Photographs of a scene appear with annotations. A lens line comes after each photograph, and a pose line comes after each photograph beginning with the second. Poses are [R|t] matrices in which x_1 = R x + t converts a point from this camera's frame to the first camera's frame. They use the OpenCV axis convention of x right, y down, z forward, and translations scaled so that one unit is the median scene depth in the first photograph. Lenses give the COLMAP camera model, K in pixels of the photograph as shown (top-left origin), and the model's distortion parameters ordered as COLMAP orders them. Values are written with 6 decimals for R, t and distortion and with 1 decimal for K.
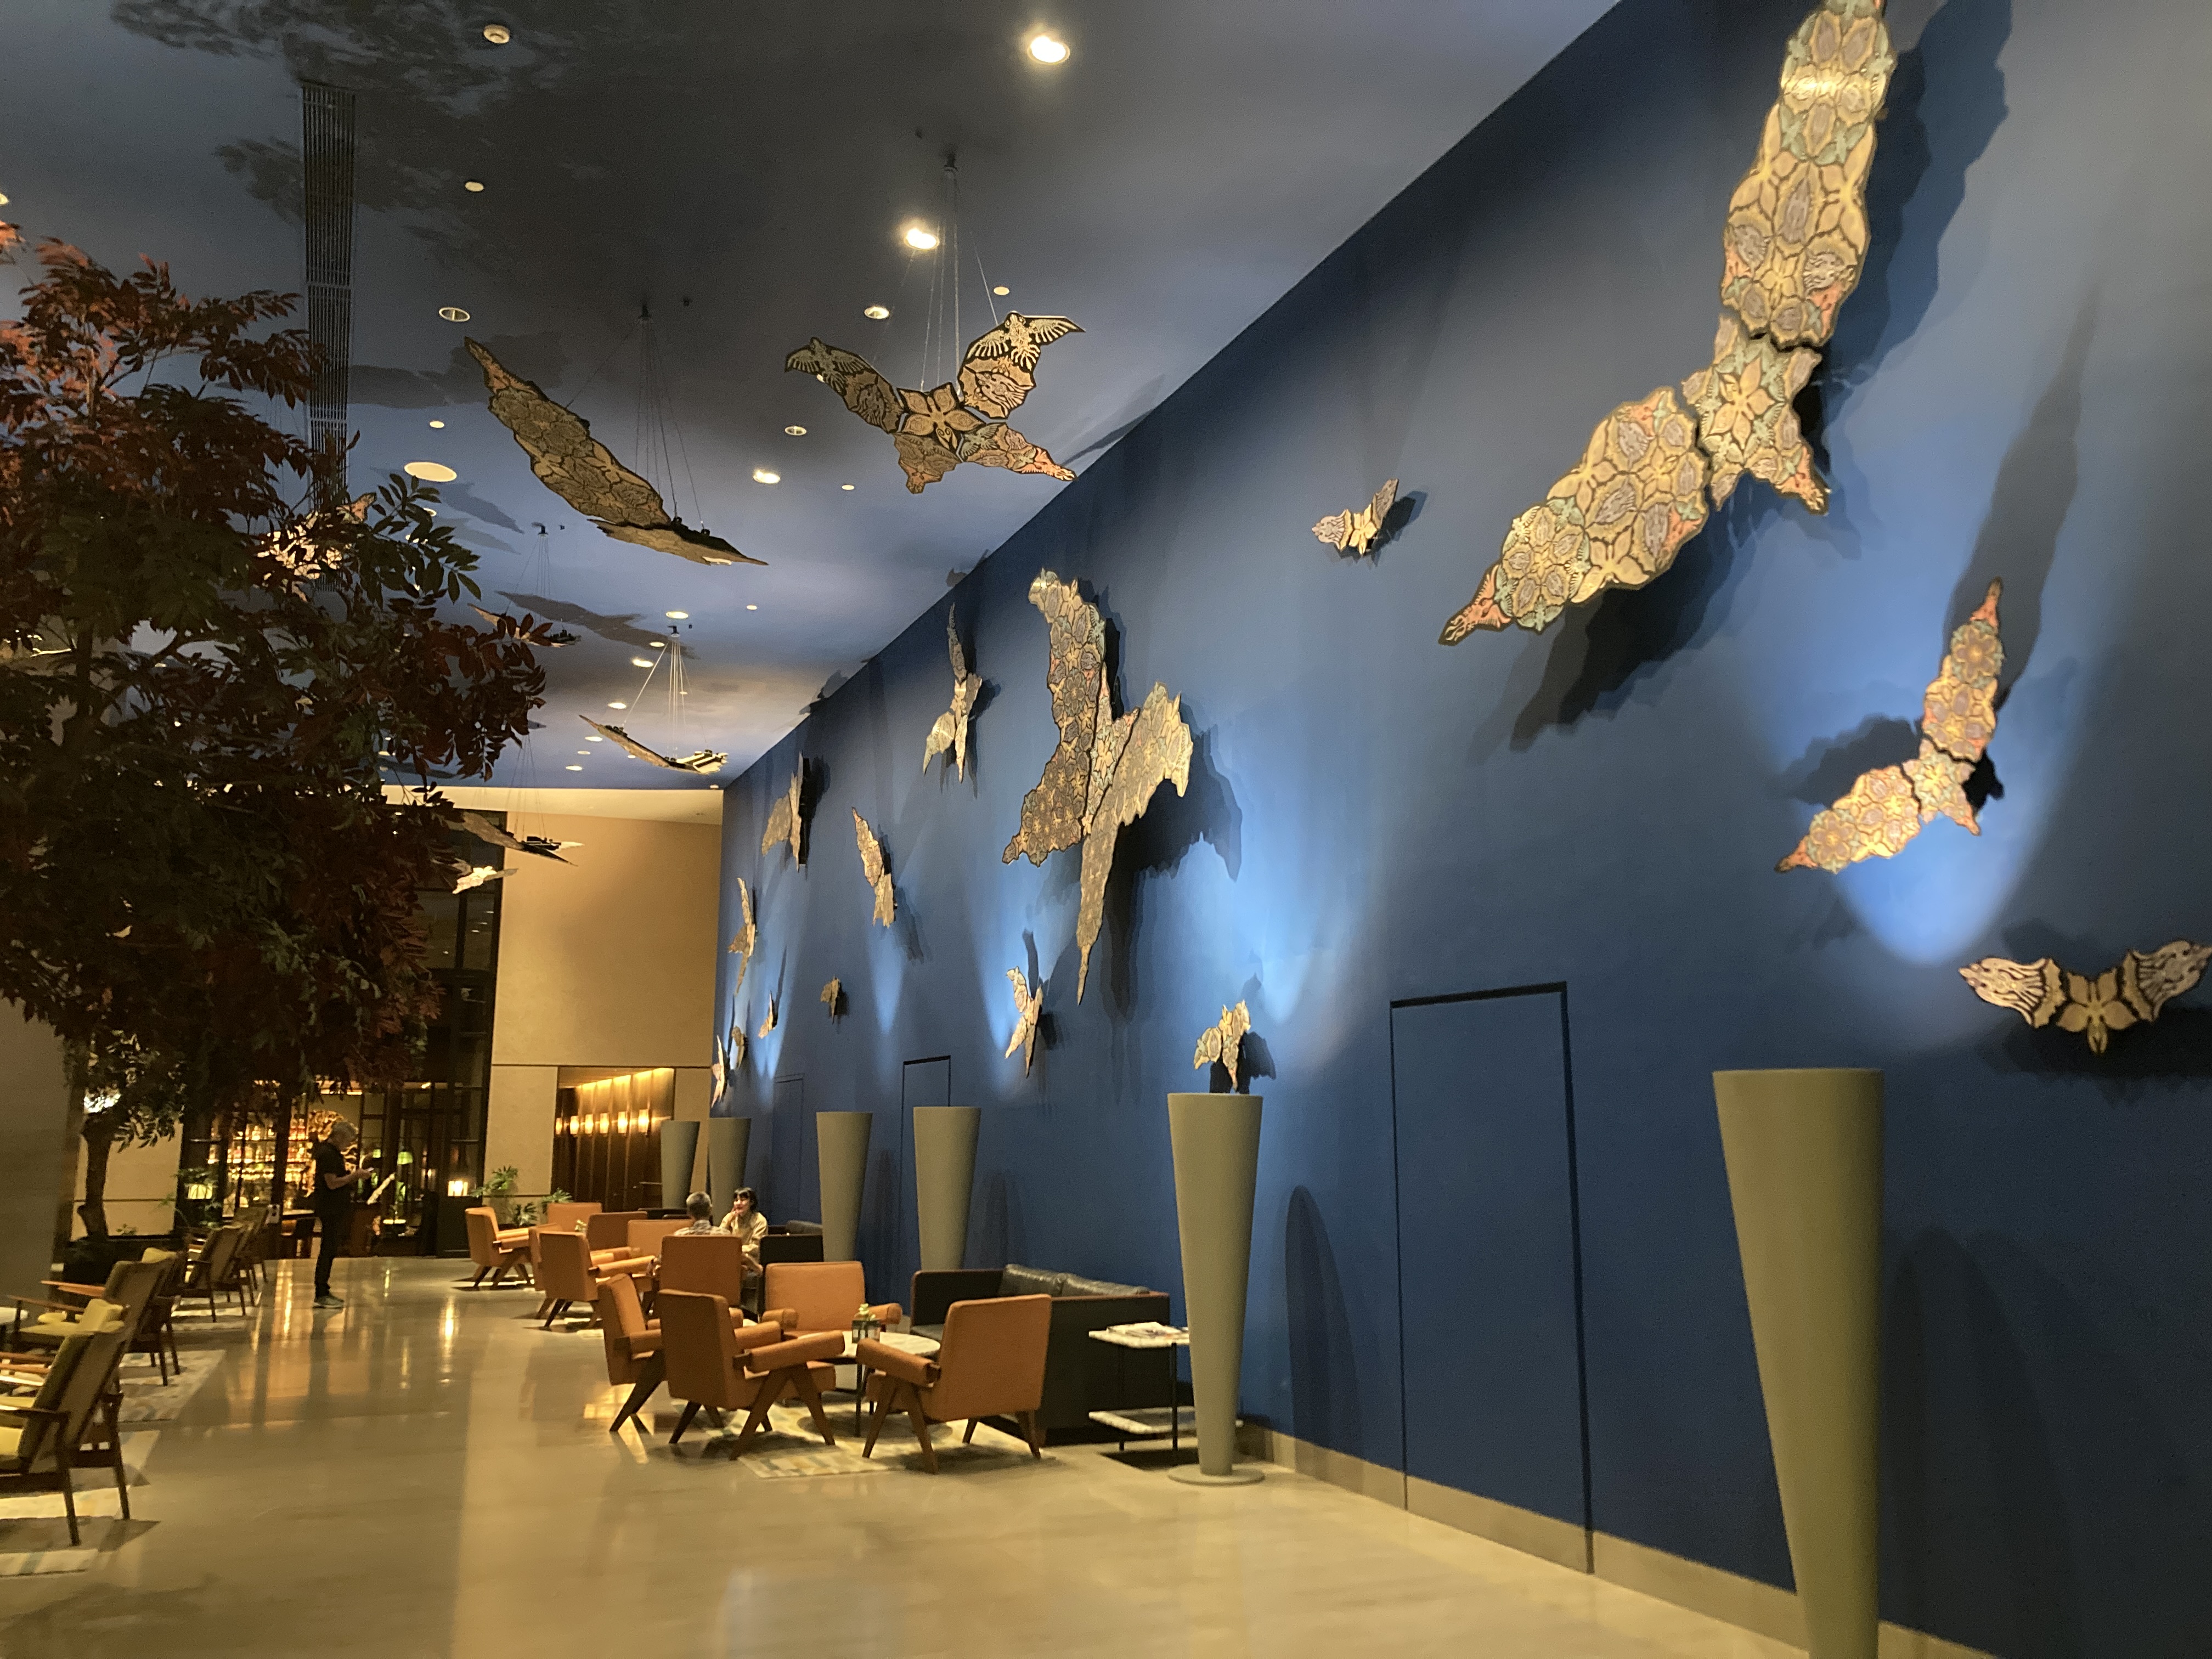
lens RADIAL K [[1807.0, 0, 1104.7], [0, 1807.0, 822.6], [0, 0, 1]] dist [0.019523, 0.001730]
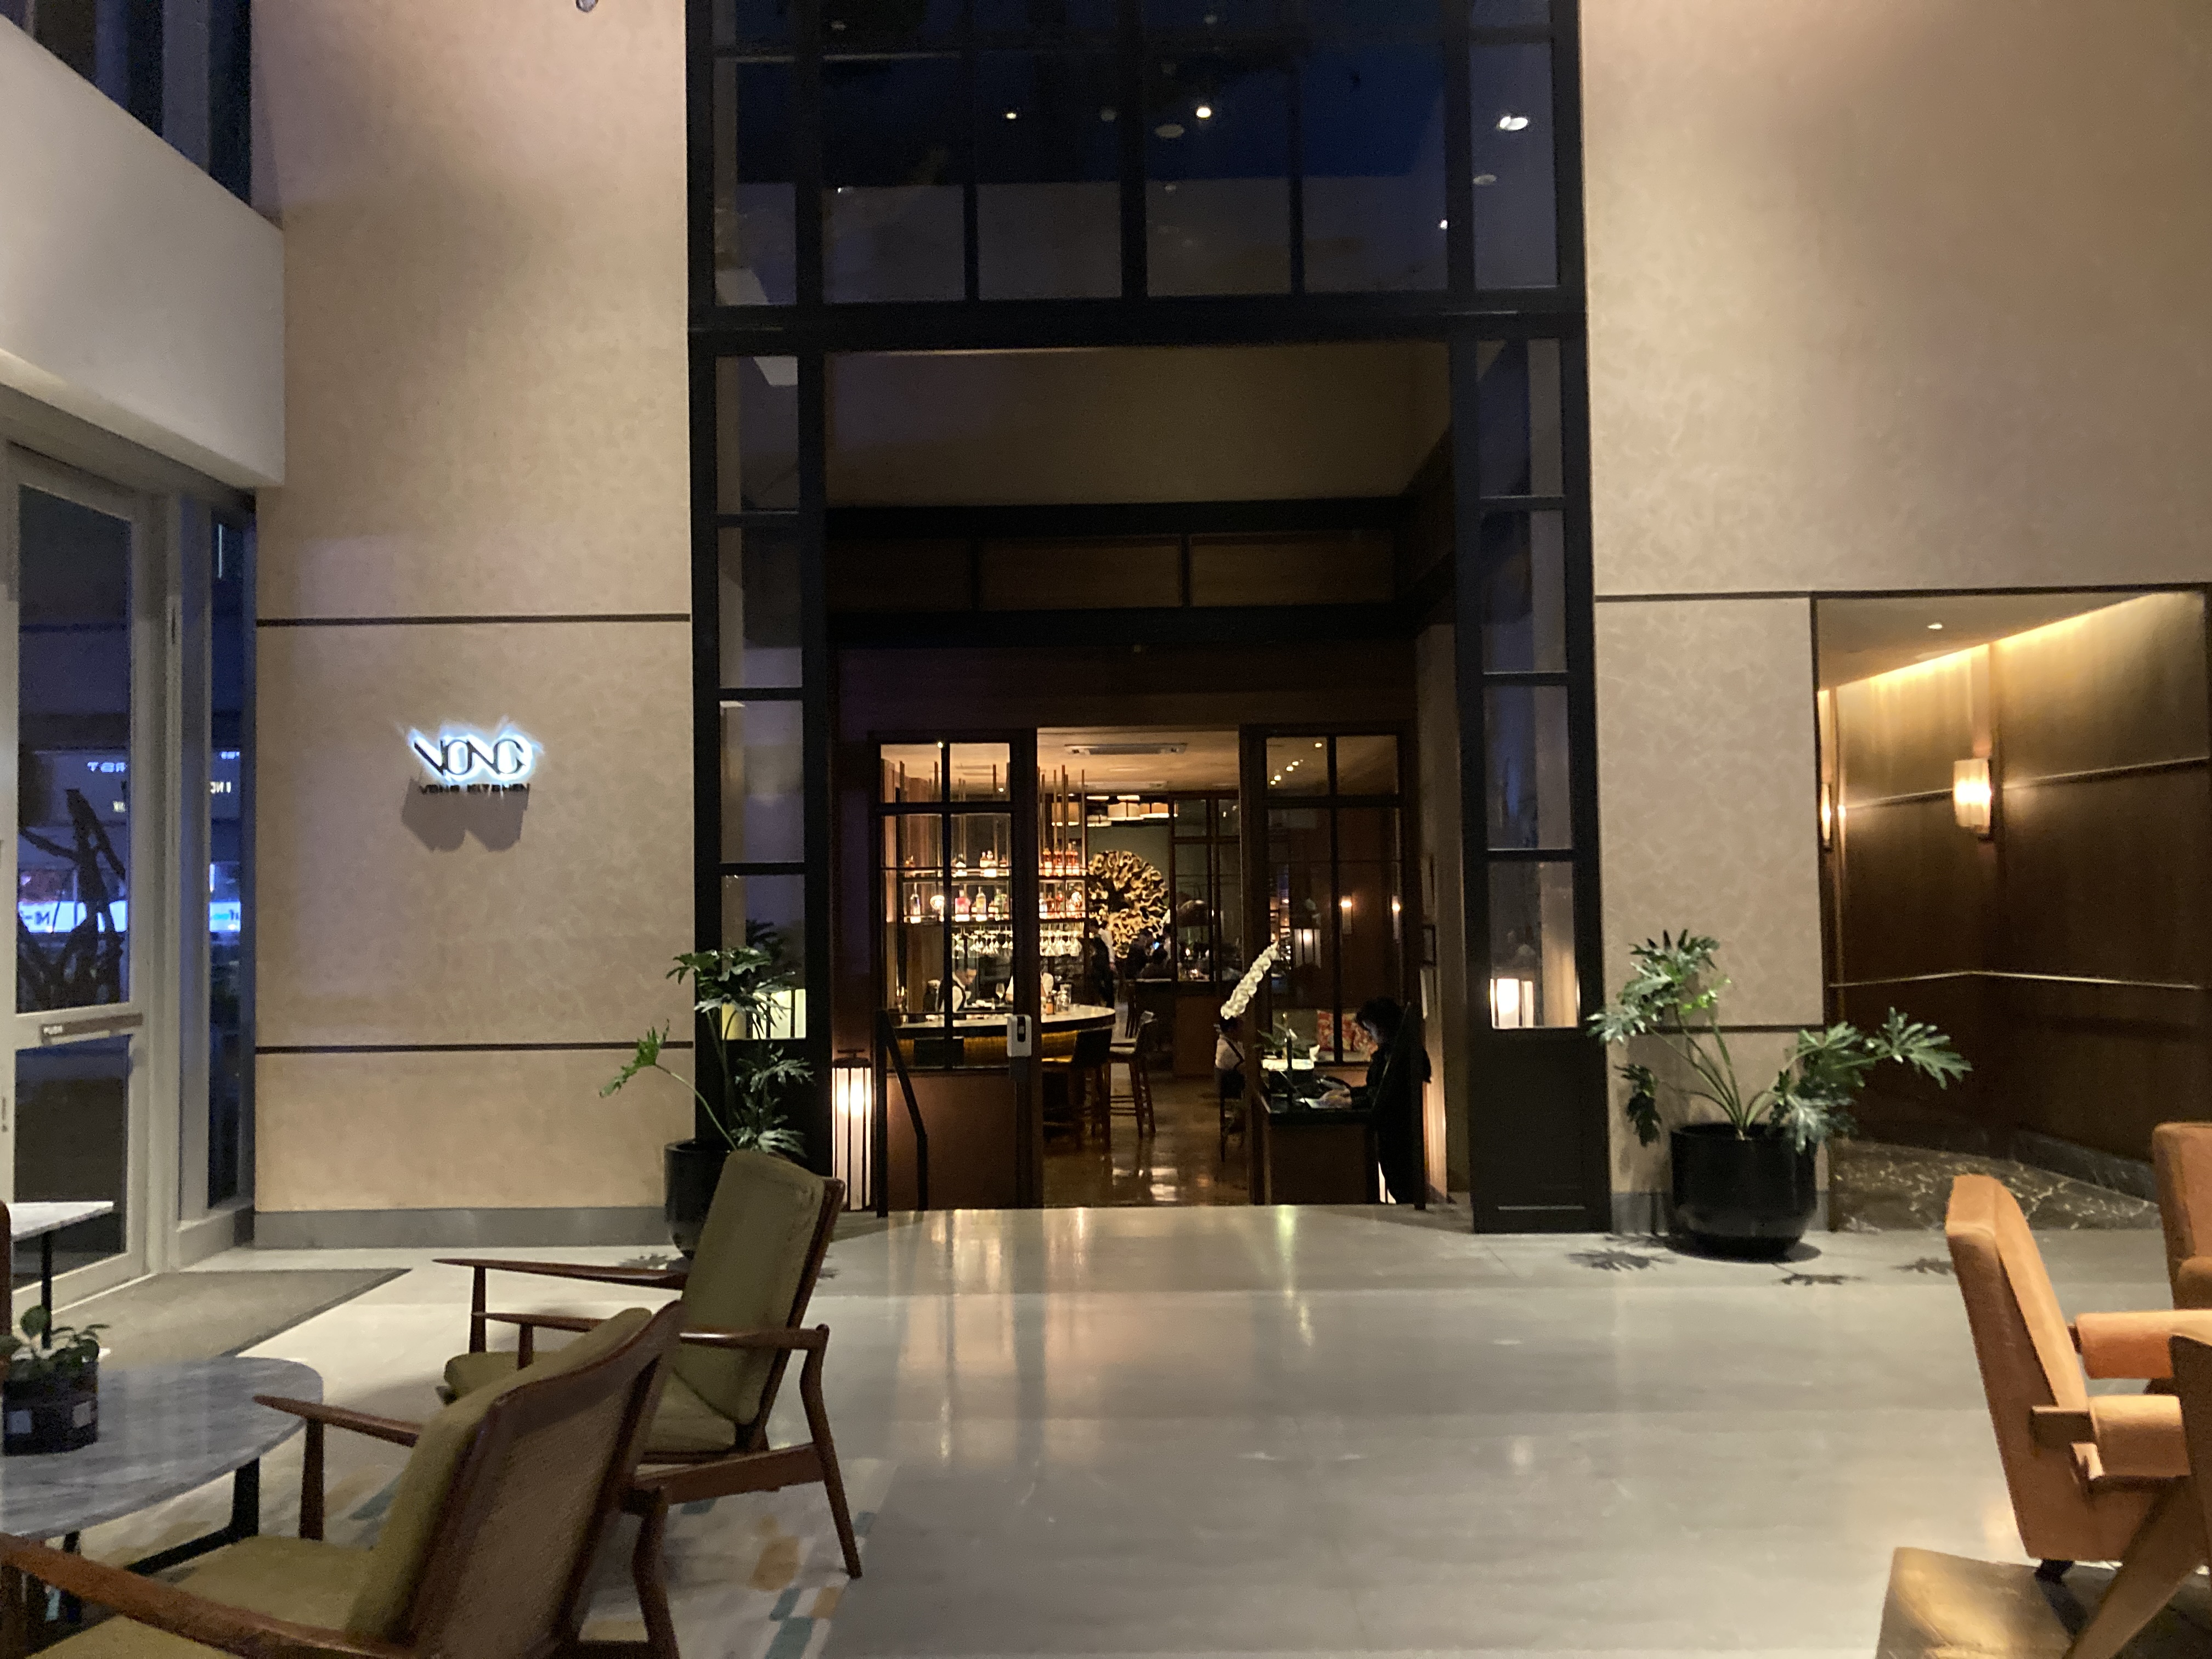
lens RADIAL K [[1807.0, 0, 1103.9], [0, 1807.0, 831.4], [0, 0, 1]] dist [0.019523, 0.001730]
pose [[0.915742, -0.030733, -0.400589, -0.277398], [0.087255, 0.988485, 0.123628, 0.120364], [0.392176, -0.148165, 0.907879, 0.651073]]
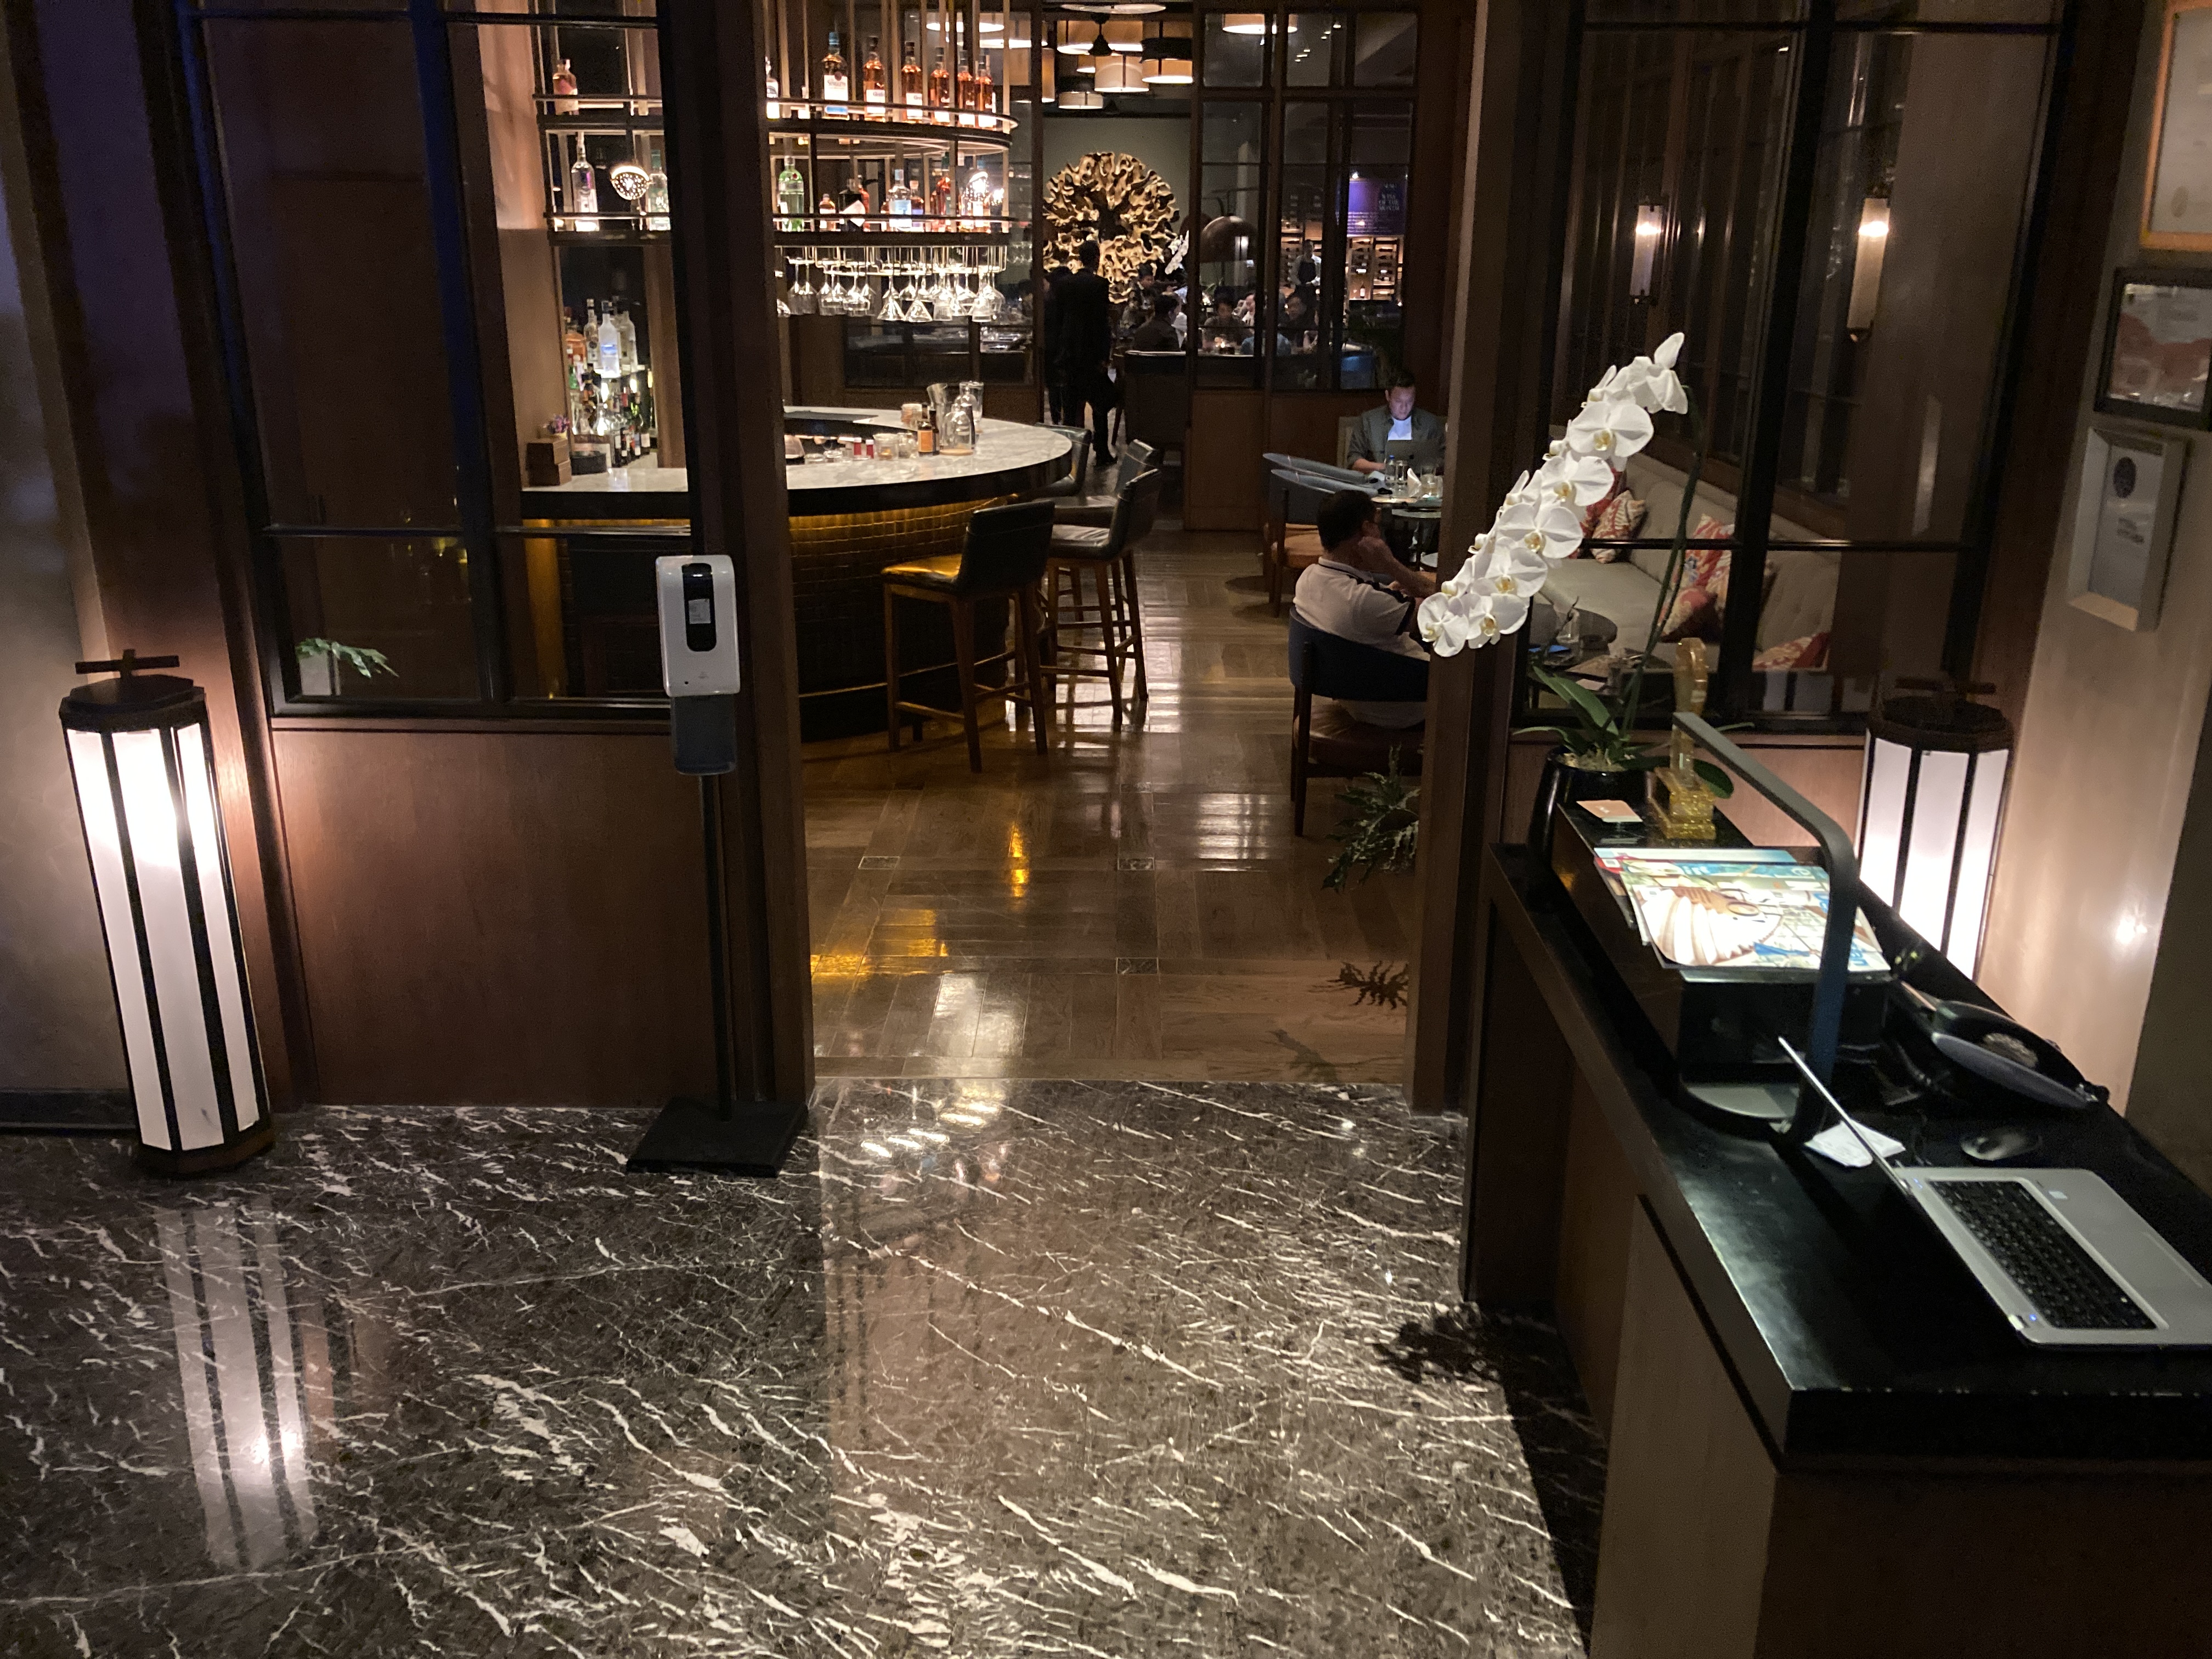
lens RADIAL K [[1807.0, 0, 1111.5], [0, 1807.0, 832.6], [0, 0, 1]] dist [0.019523, 0.001730]
pose [[0.916873, 0.133714, -0.376118, -0.393450], [0.061402, 0.883771, 0.463873, 0.175345], [0.394429, -0.448407, 0.802096, 0.931413]]
